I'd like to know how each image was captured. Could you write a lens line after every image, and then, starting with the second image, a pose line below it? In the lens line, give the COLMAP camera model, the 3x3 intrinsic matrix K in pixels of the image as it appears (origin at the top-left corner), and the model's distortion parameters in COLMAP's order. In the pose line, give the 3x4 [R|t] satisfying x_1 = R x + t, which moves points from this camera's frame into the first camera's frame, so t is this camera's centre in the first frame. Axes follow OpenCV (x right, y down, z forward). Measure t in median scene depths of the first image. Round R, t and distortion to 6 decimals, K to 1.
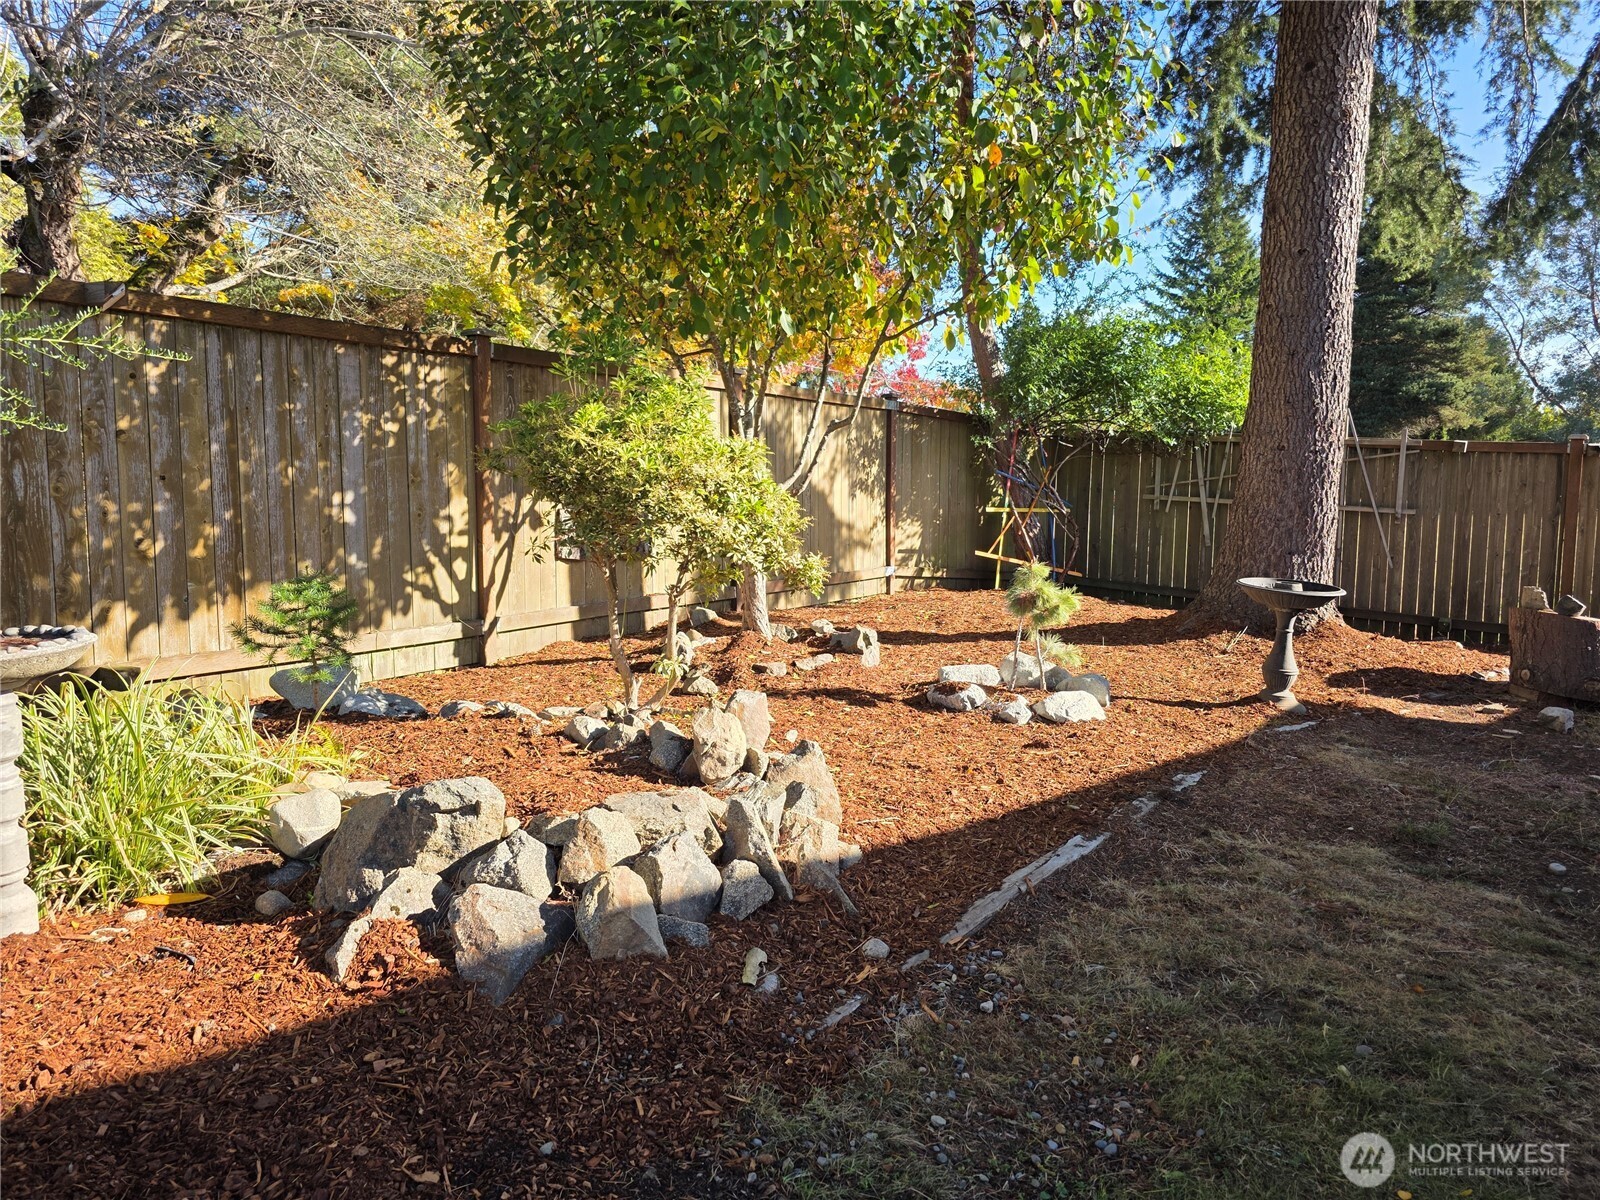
lens RADIAL K [[1080.7, 0, 798.4], [0, 1080.7, 601.7], [0, 0, 1]] dist [0.030342, -0.001900]
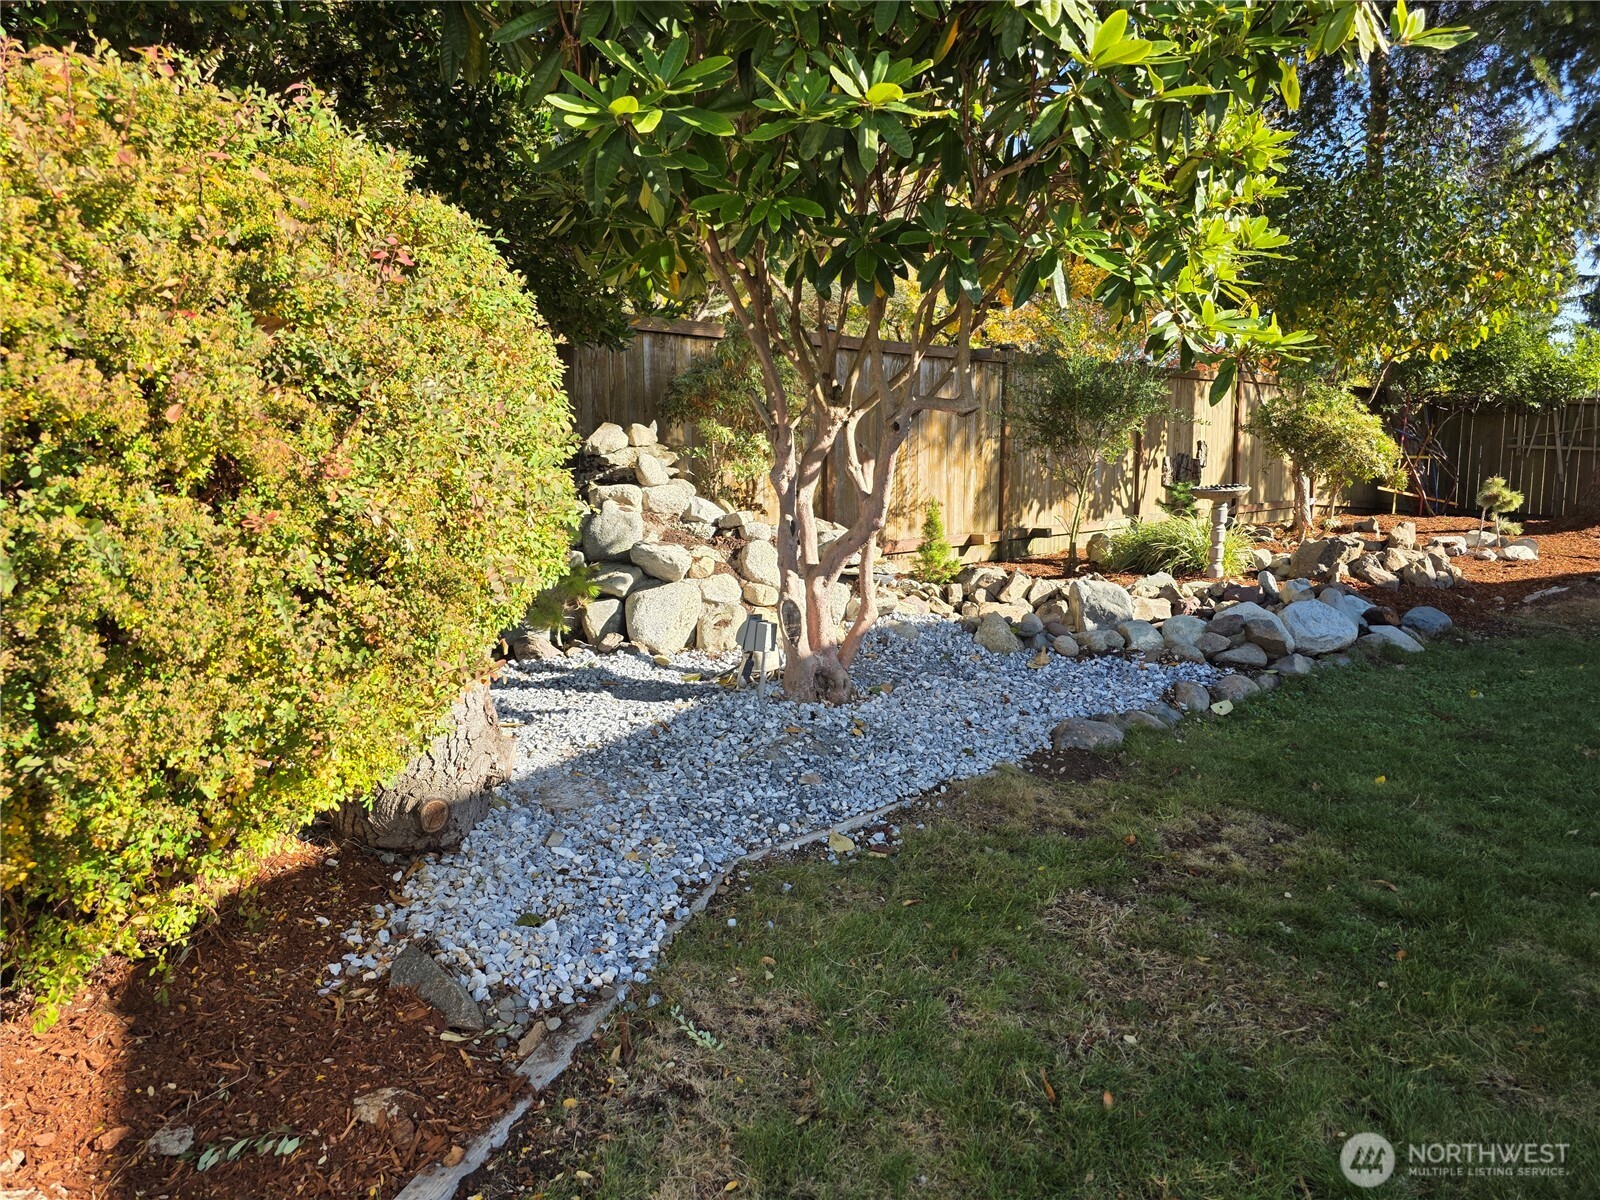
lens RADIAL K [[1080.7, 0, 801.7], [0, 1080.7, 597.4], [0, 0, 1]] dist [0.030342, -0.001900]
pose [[0.980491, 0.010466, -0.196285, -0.507893], [-0.005255, 0.999620, 0.027047, 0.109317], [0.196493, -0.025487, 0.980174, -0.948759]]
